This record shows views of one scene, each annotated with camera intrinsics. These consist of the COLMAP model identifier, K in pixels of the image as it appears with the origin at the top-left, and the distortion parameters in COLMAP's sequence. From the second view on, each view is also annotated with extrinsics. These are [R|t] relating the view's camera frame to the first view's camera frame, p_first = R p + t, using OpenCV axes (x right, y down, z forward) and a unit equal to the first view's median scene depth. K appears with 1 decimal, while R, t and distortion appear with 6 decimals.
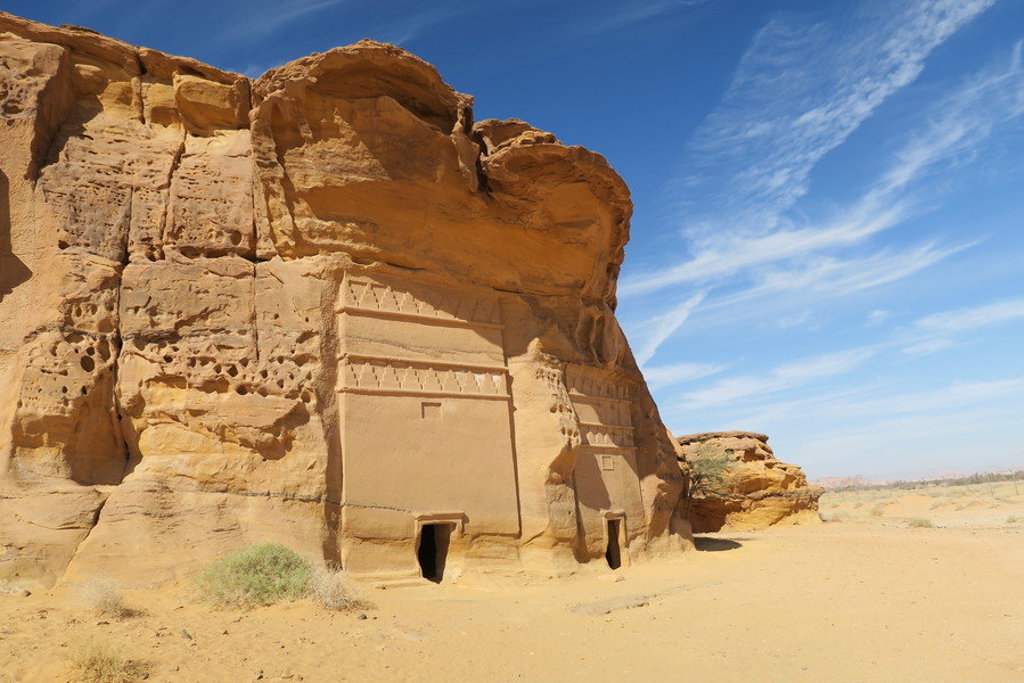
lens RADIAL K [[708.2, 0, 512.0], [0, 708.2, 341.5], [0, 0, 1]] dist [-0.007781, -0.003210]
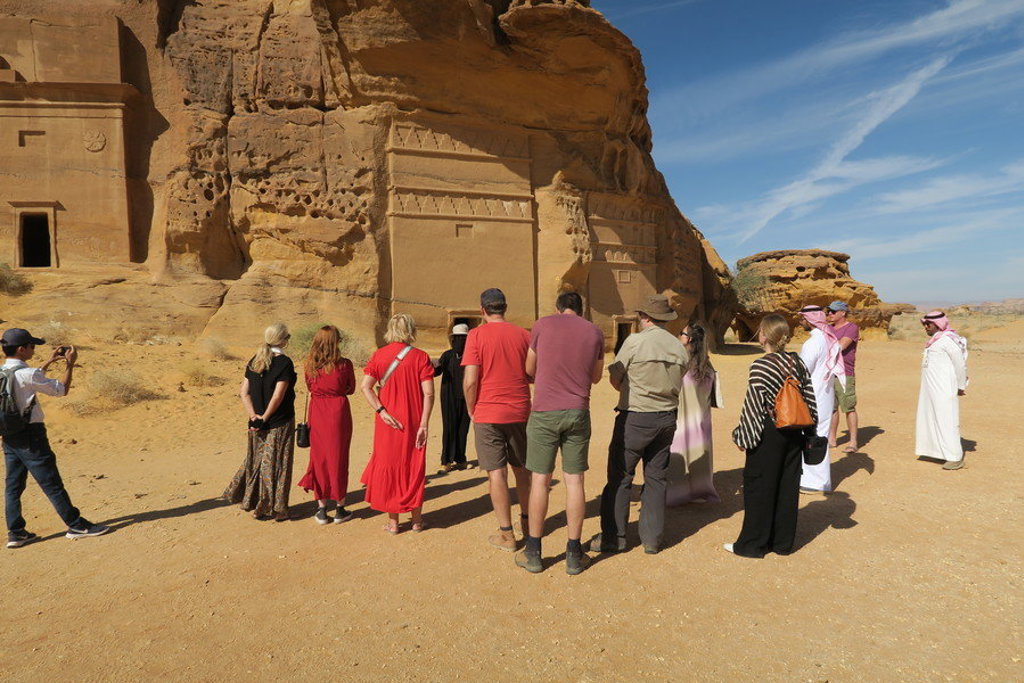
lens RADIAL K [[708.2, 0, 512.0], [0, 708.2, 341.5], [0, 0, 1]] dist [-0.007781, -0.003210]
pose [[0.977563, 0.057491, -0.202645, 0.250740], [-0.000319, 0.962436, 0.271508, -0.059307], [0.210642, -0.265351, 0.940861, -0.239406]]
